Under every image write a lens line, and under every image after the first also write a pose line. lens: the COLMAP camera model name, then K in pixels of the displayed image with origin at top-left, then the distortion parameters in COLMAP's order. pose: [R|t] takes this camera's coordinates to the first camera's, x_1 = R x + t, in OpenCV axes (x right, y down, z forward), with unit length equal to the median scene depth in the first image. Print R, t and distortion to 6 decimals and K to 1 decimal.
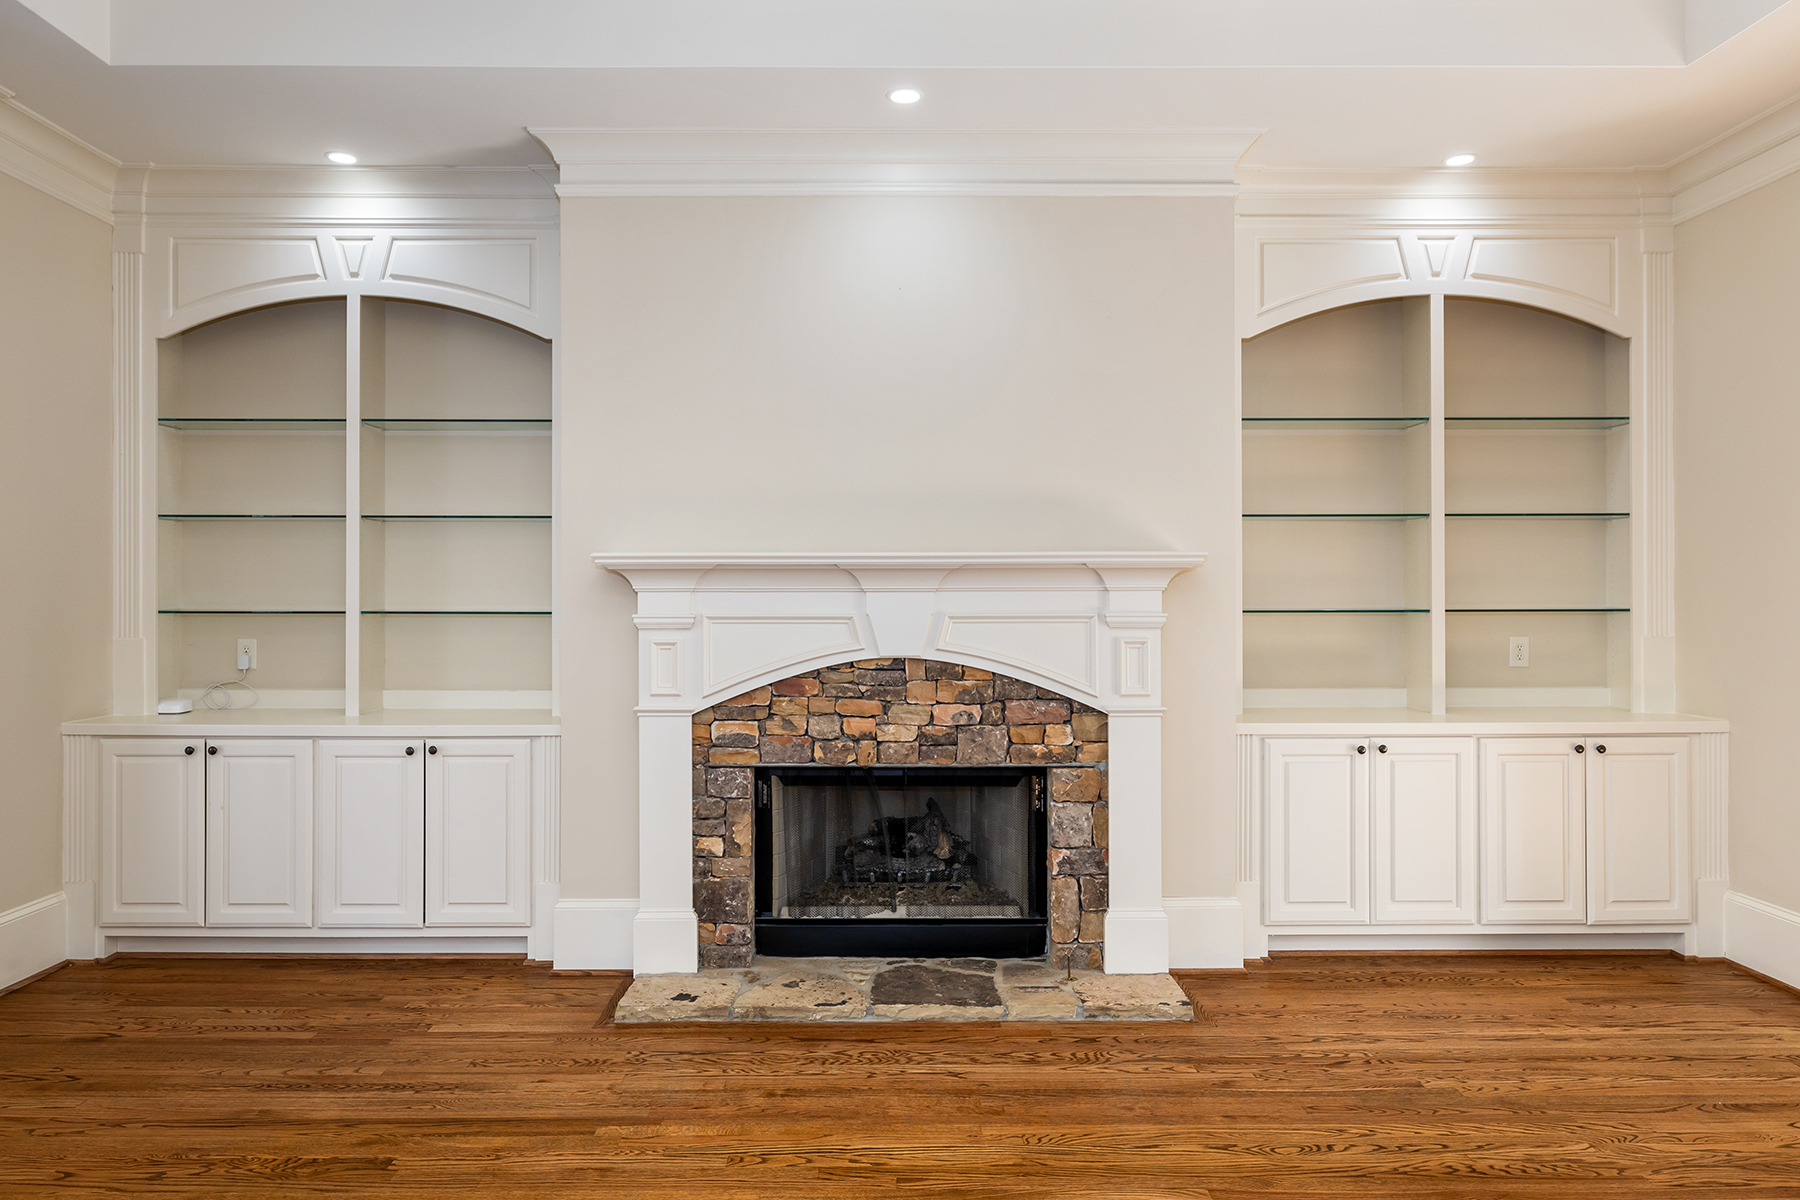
lens RADIAL K [[1224.8, 0, 891.8], [0, 1224.8, 596.4], [0, 0, 1]] dist [0.001310, -0.002210]
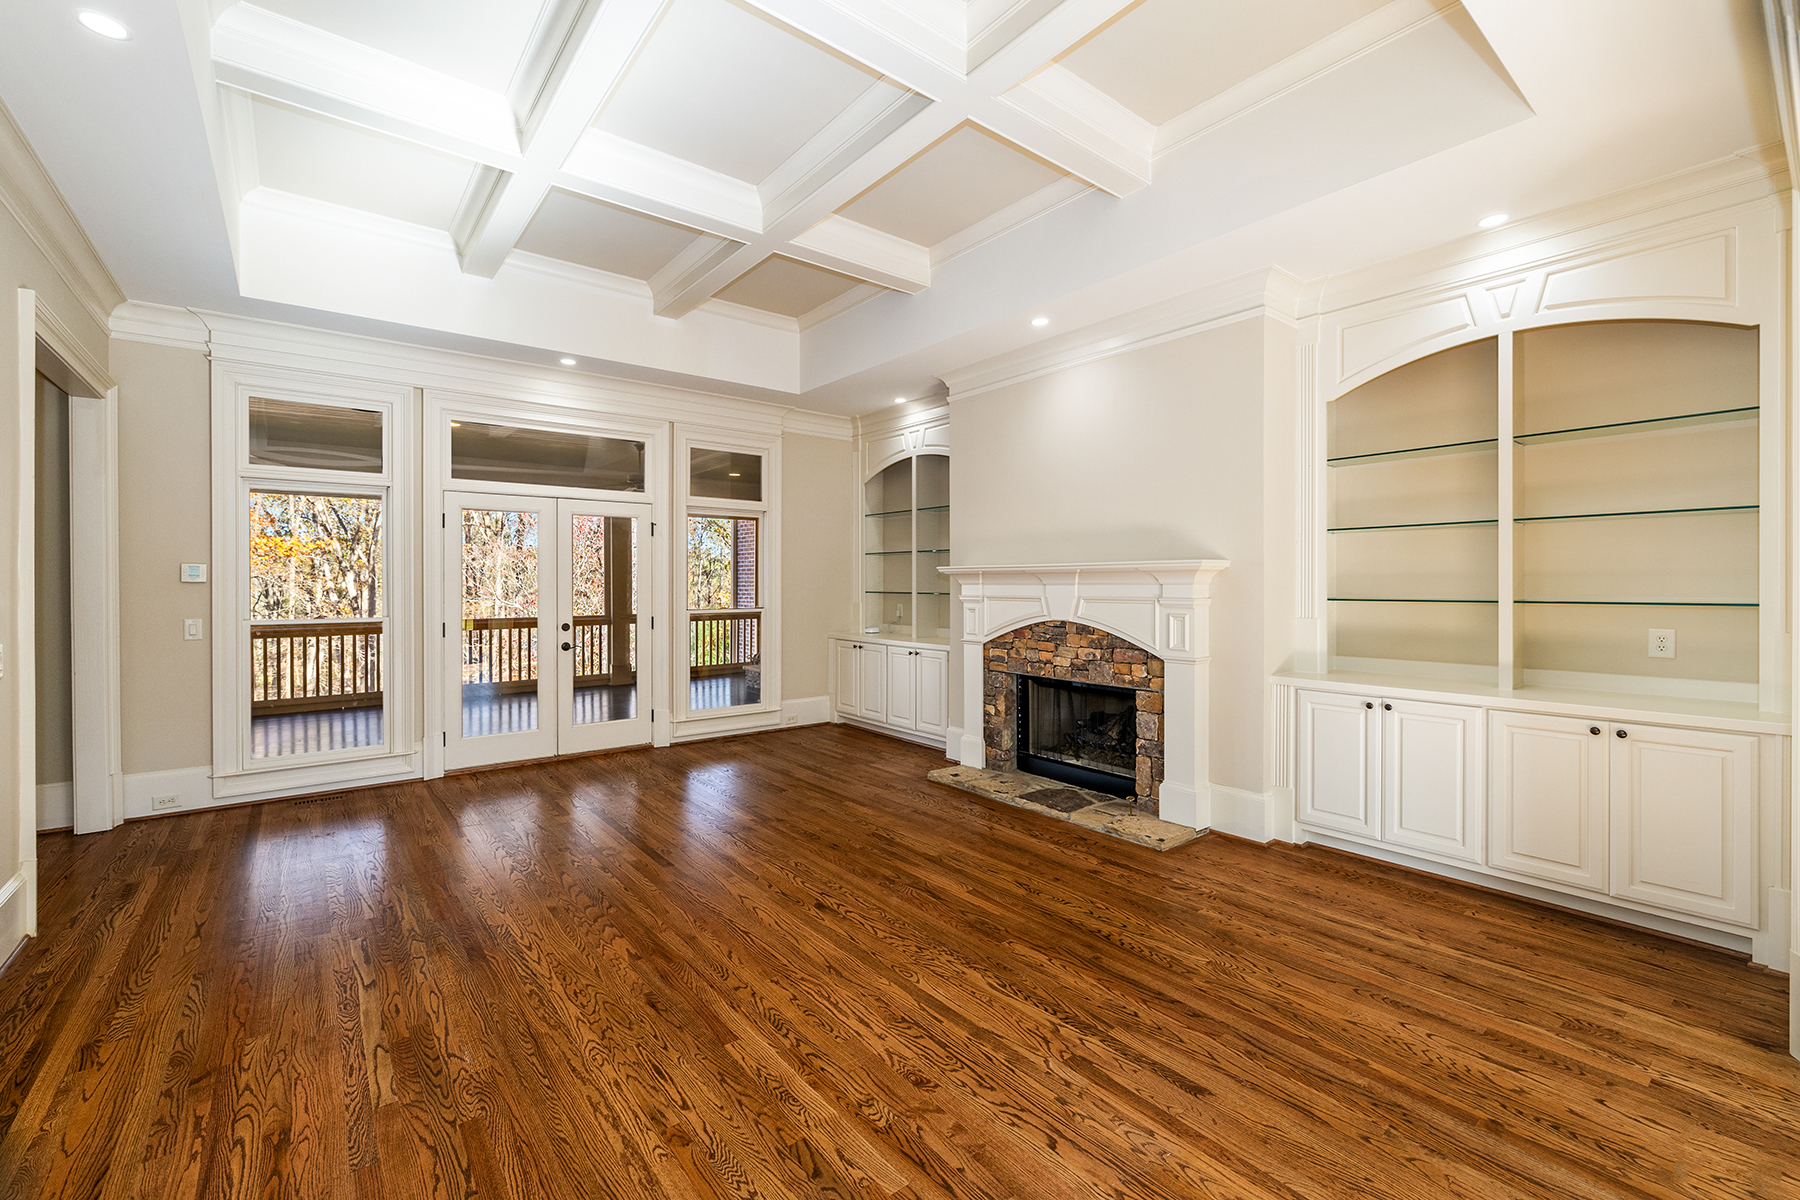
lens RADIAL K [[761.8, 0, 894.4], [0, 761.8, 592.0], [0, 0, 1]] dist [0.001578, 0.000107]
pose [[0.611166, 0.009489, -0.791446, 0.756921], [-0.003805, 0.999952, 0.009051, -0.002589], [0.791493, -0.002520, 0.611173, 0.099736]]
